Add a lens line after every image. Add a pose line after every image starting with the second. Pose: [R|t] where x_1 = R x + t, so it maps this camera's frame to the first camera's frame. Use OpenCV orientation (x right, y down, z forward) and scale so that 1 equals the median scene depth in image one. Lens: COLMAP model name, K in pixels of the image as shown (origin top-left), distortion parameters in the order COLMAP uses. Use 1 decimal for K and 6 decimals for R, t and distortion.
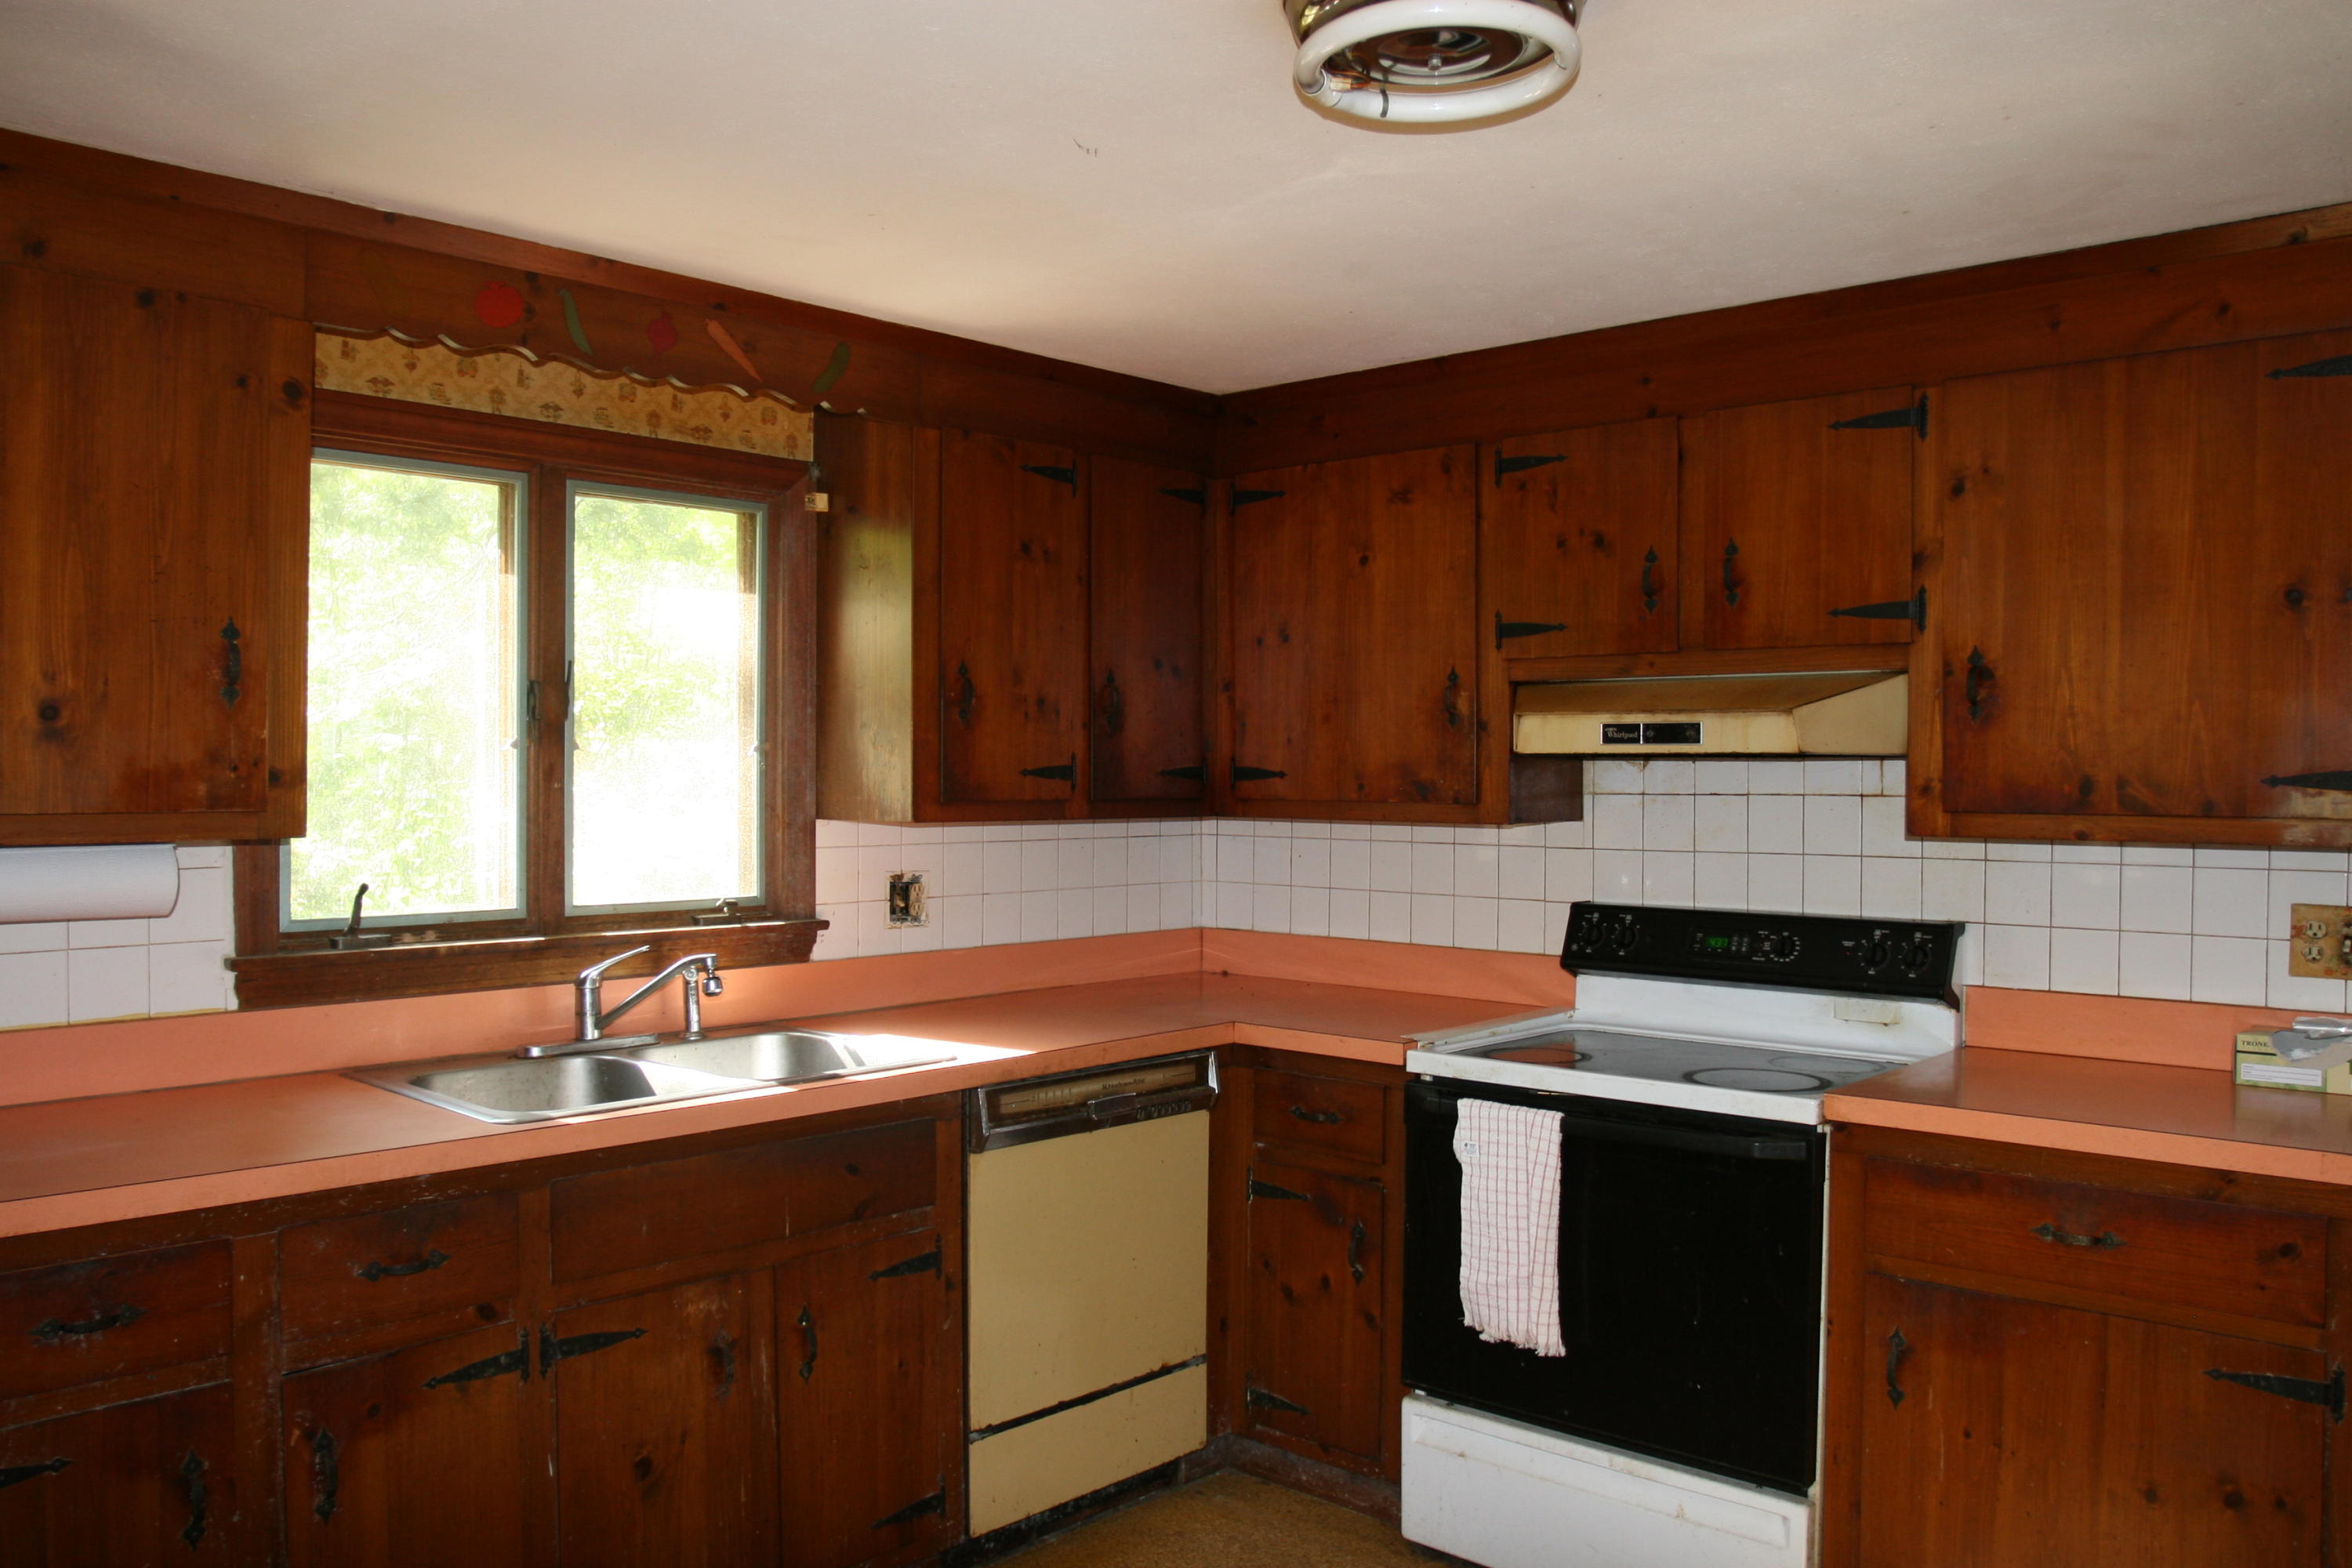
lens RADIAL K [[1969.5, 0, 1176.0], [0, 1969.5, 784.0], [0, 0, 1]] dist [-0.005230, -0.005258]
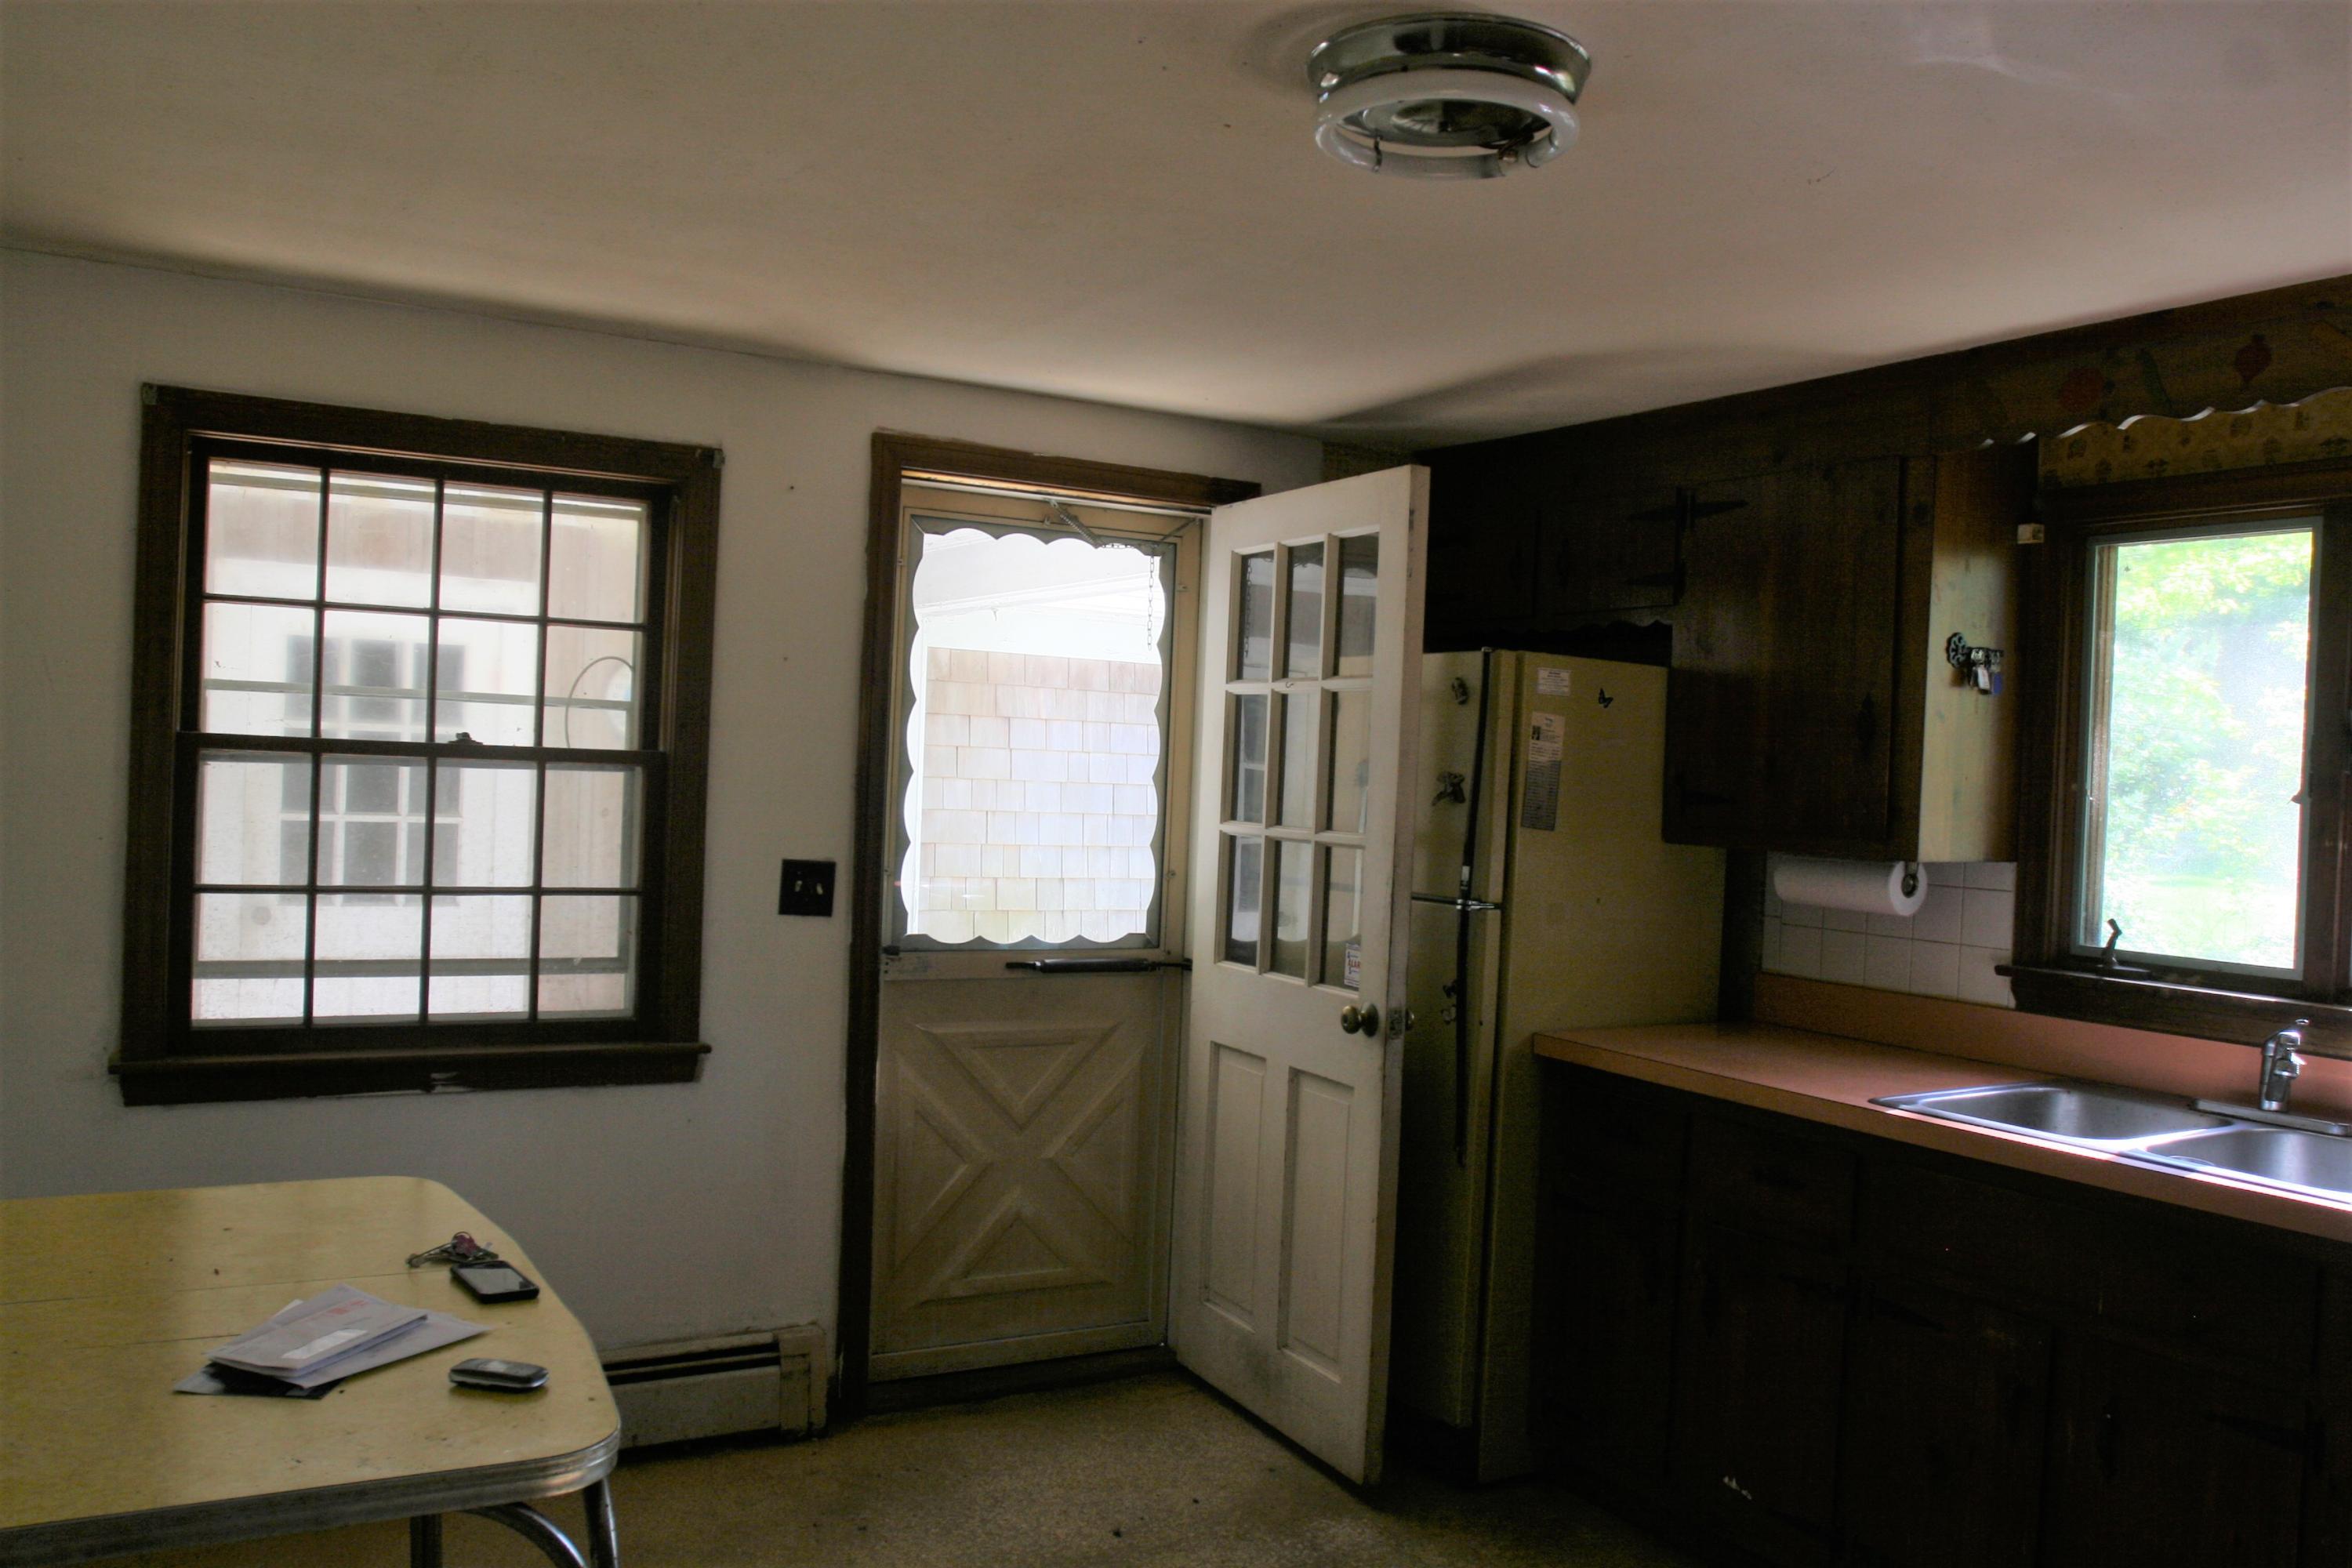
lens RADIAL K [[1969.5, 0, 1176.0], [0, 1969.5, 784.0], [0, 0, 1]] dist [-0.005230, -0.005258]
pose [[-0.325989, -0.015975, -0.945239, 0.821884], [-0.058259, 0.998296, 0.003221, 0.001797], [0.943577, 0.056119, -0.326364, 0.870155]]
